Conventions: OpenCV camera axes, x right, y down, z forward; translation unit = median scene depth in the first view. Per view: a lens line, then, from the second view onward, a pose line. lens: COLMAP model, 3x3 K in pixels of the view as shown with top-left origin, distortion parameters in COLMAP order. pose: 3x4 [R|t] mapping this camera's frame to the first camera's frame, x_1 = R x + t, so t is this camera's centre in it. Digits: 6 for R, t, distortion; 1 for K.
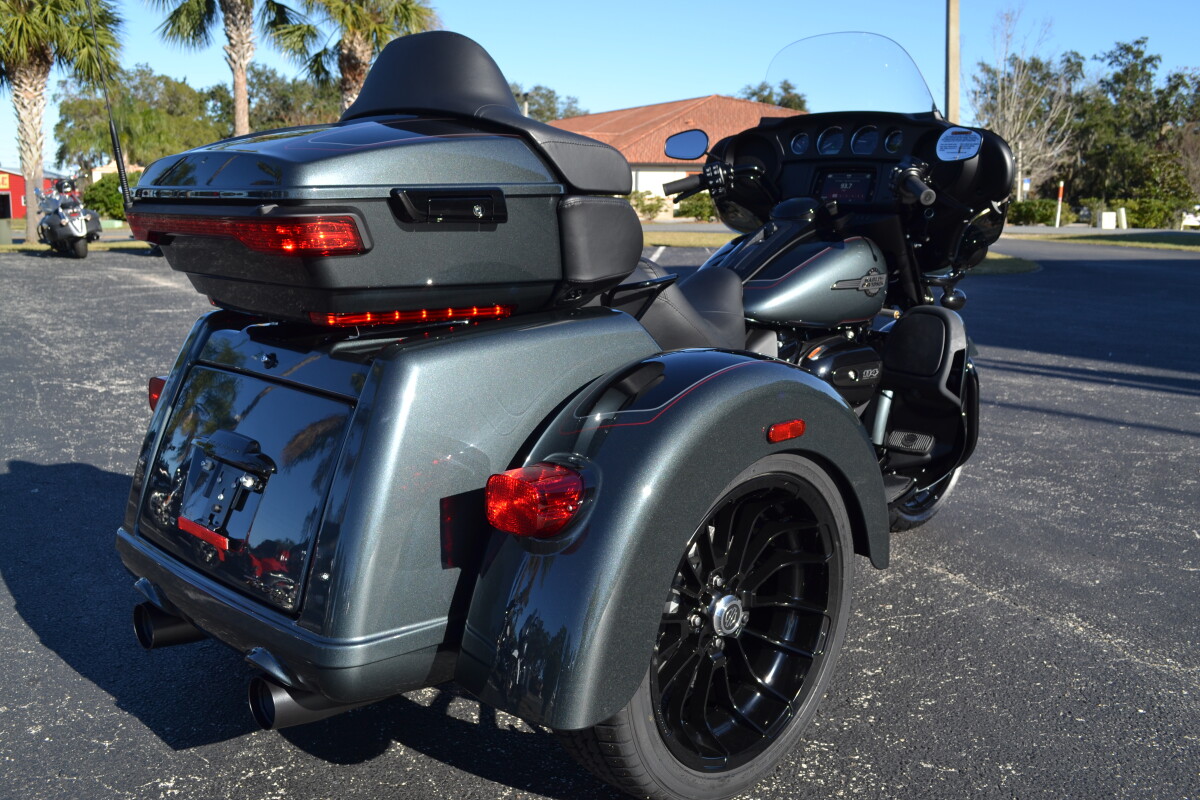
lens RADIAL K [[1159.6, 0, 598.2], [0, 1159.6, 400.3], [0, 0, 1]] dist [-0.039697, 0.000000]
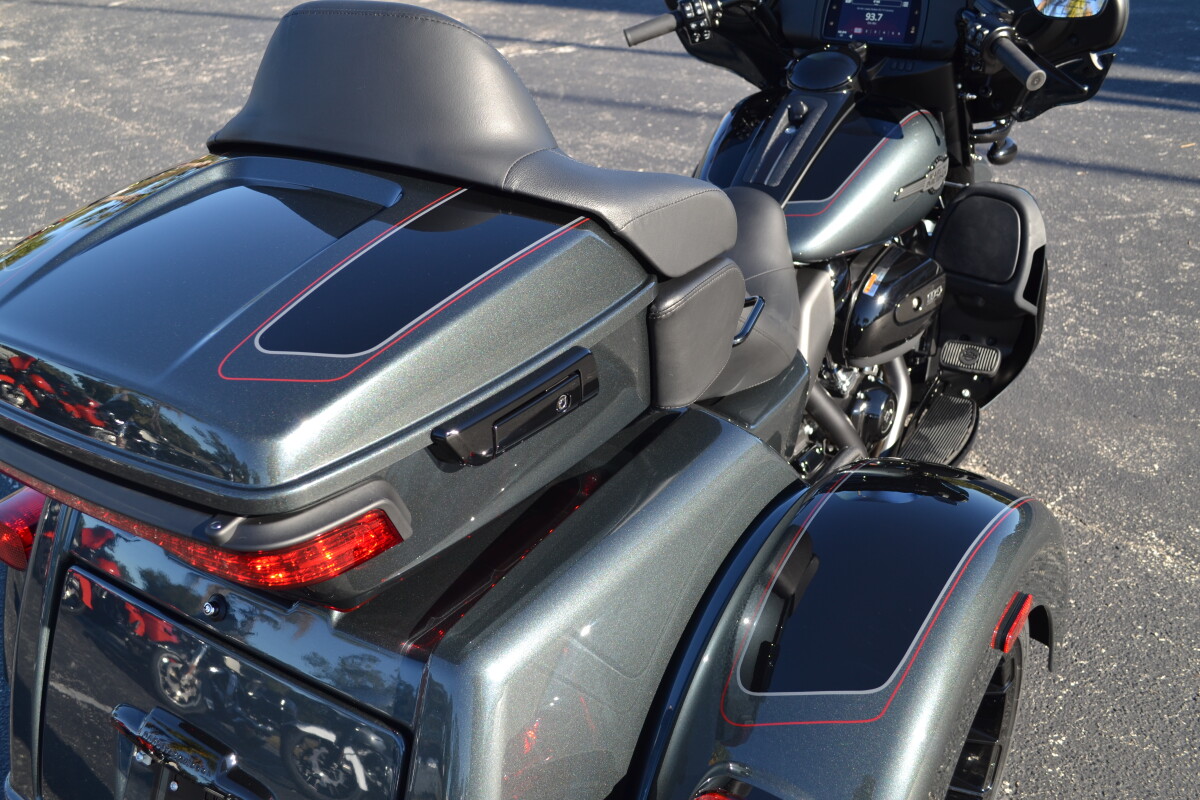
lens RADIAL K [[1215.3, 0, 602.1], [0, 1215.3, 393.7], [0, 0, 1]] dist [-0.034318, 0.000000]
pose [[0.980485, -0.133226, 0.144571, -0.107131], [0.085225, 0.950719, 0.298112, -0.218262], [-0.177163, -0.279973, 0.943519, 0.255110]]
